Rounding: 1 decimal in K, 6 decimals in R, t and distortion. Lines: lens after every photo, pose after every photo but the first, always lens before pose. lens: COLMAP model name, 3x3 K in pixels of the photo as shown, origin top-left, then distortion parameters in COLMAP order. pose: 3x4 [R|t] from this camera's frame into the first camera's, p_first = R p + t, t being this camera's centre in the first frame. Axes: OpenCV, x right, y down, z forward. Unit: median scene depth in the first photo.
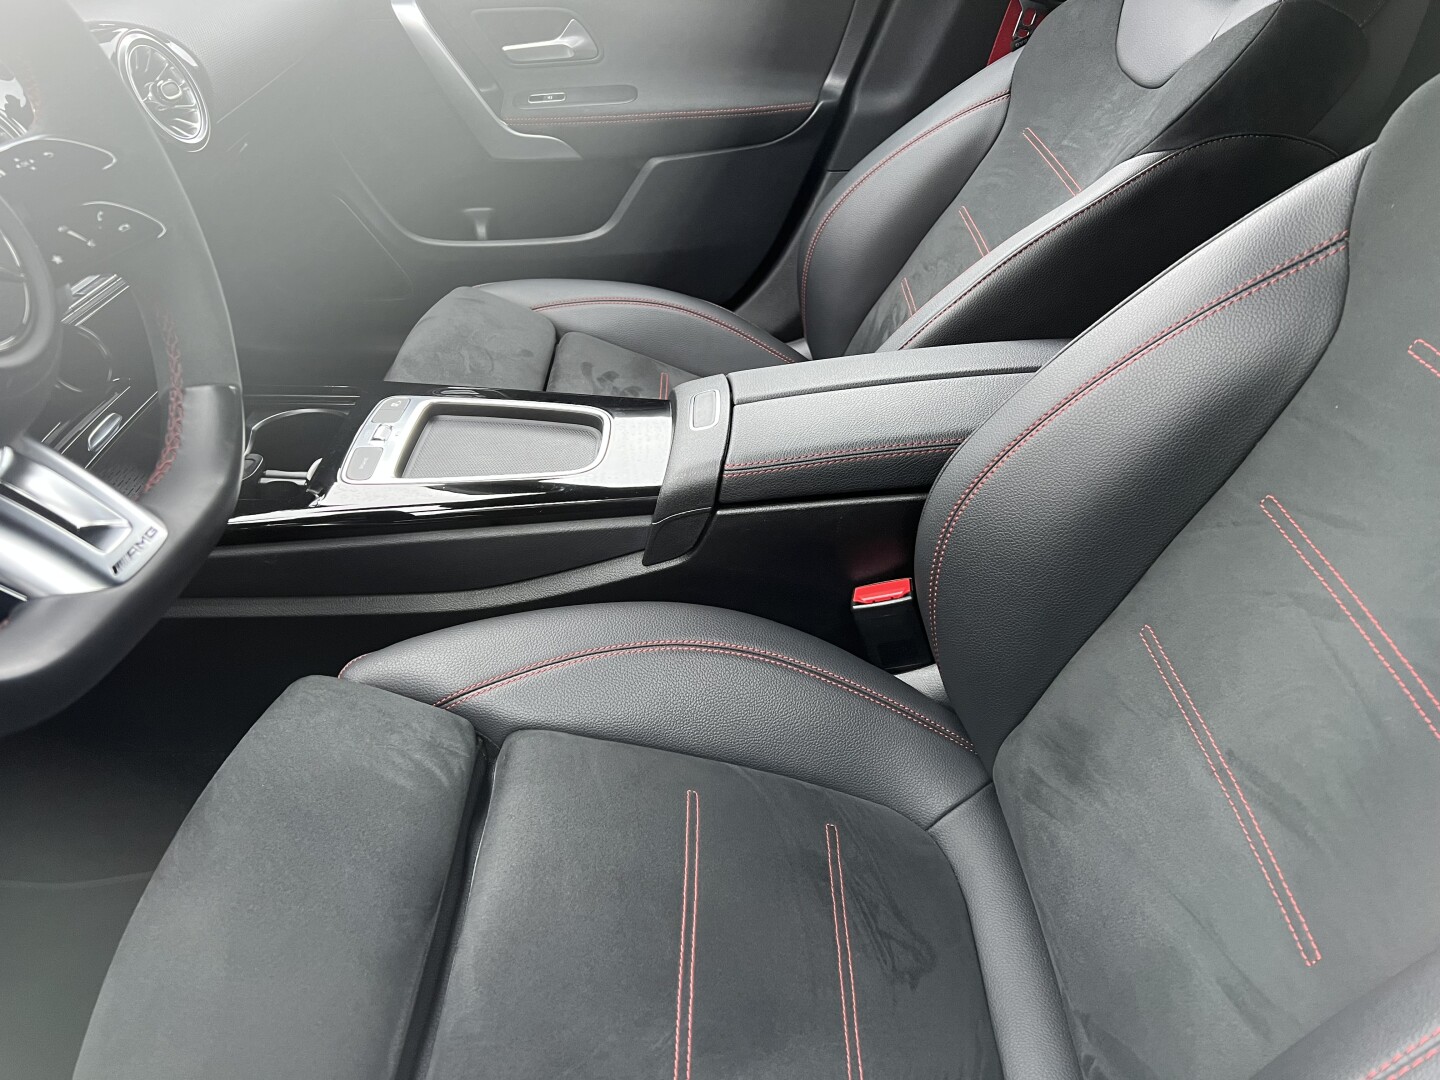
lens RADIAL K [[1099.7, 0, 723.0], [0, 1099.7, 548.8], [0, 0, 1]] dist [0.079779, -0.095929]
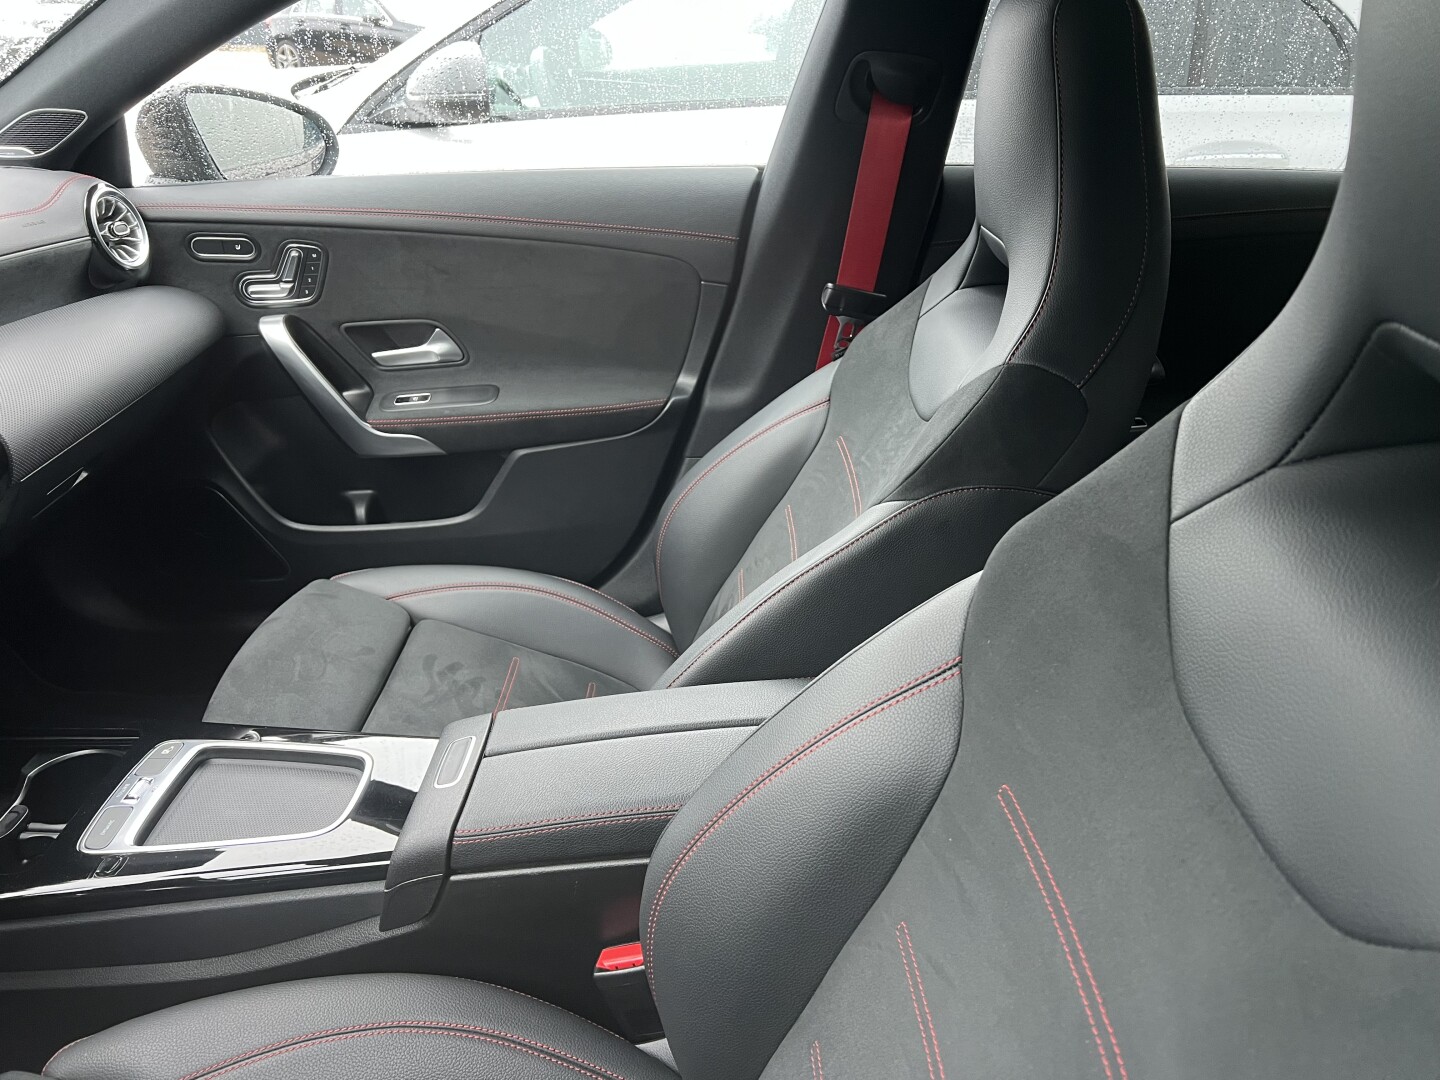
lens RADIAL K [[1099.7, 0, 728.5], [0, 1099.7, 535.1], [0, 0, 1]] dist [0.079779, -0.095929]
pose [[0.999668, -0.018150, -0.018282, 0.237043], [0.014929, 0.986501, -0.163071, -0.150942], [0.020995, 0.162744, 0.986445, -0.020272]]
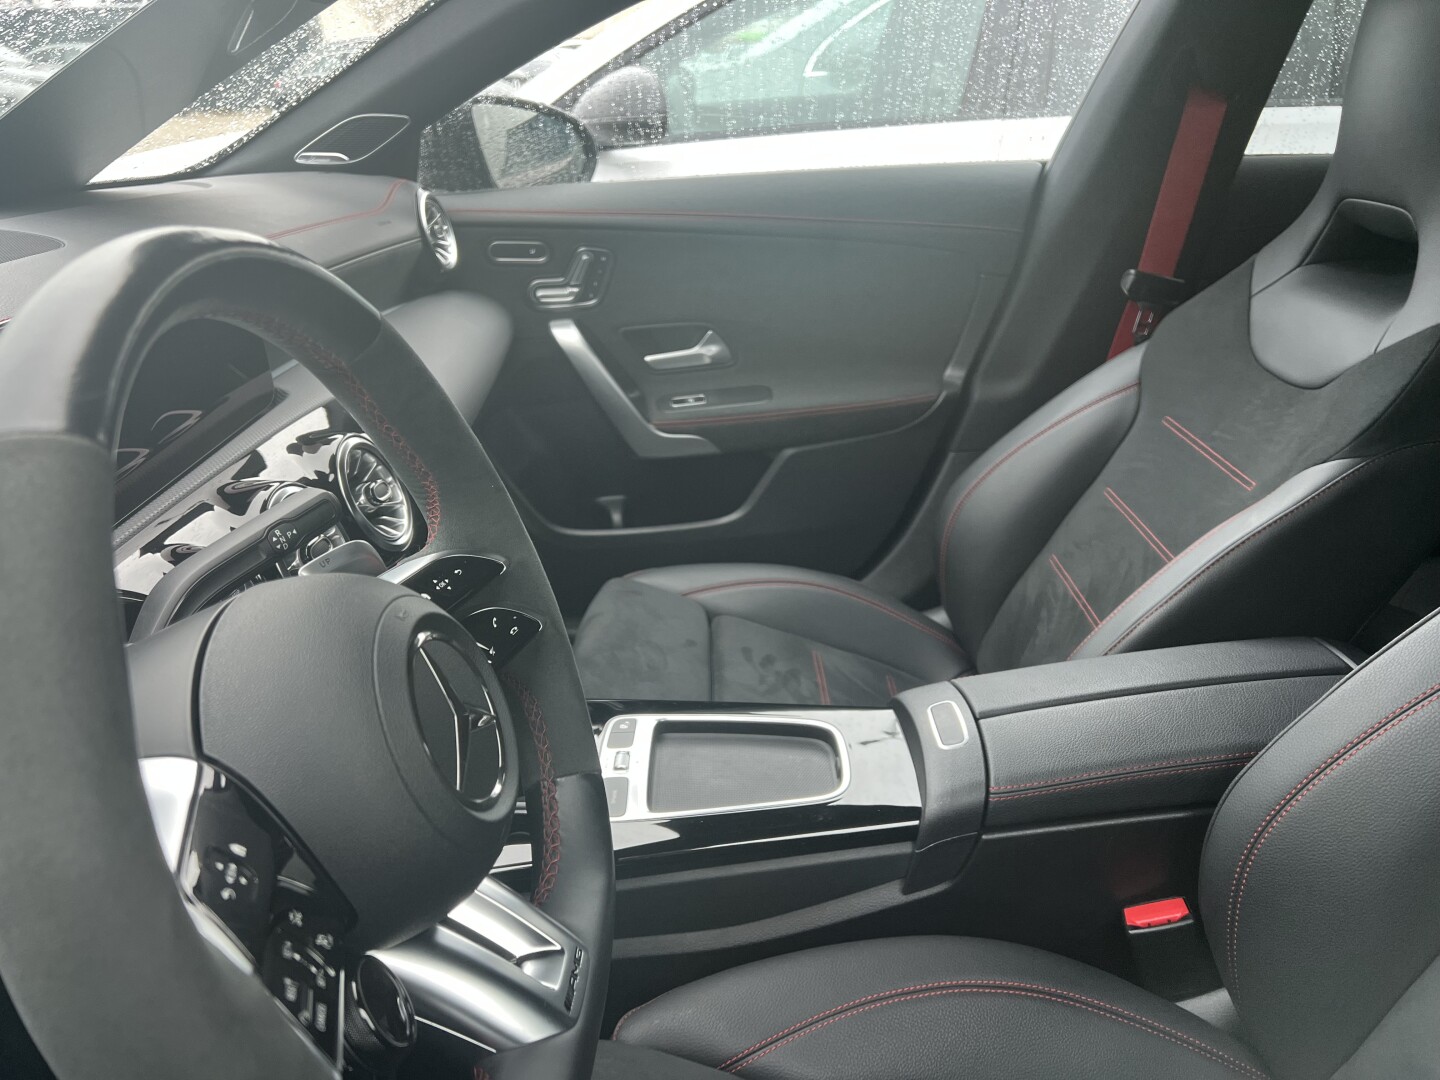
lens RADIAL K [[1099.7, 0, 720.1], [0, 1099.7, 536.0], [0, 0, 1]] dist [0.079779, -0.095929]
pose [[0.999067, -0.042818, 0.005606, -0.207106], [0.043075, 0.978912, -0.199691, -0.095875], [0.003063, 0.199747, 0.979843, -0.018435]]
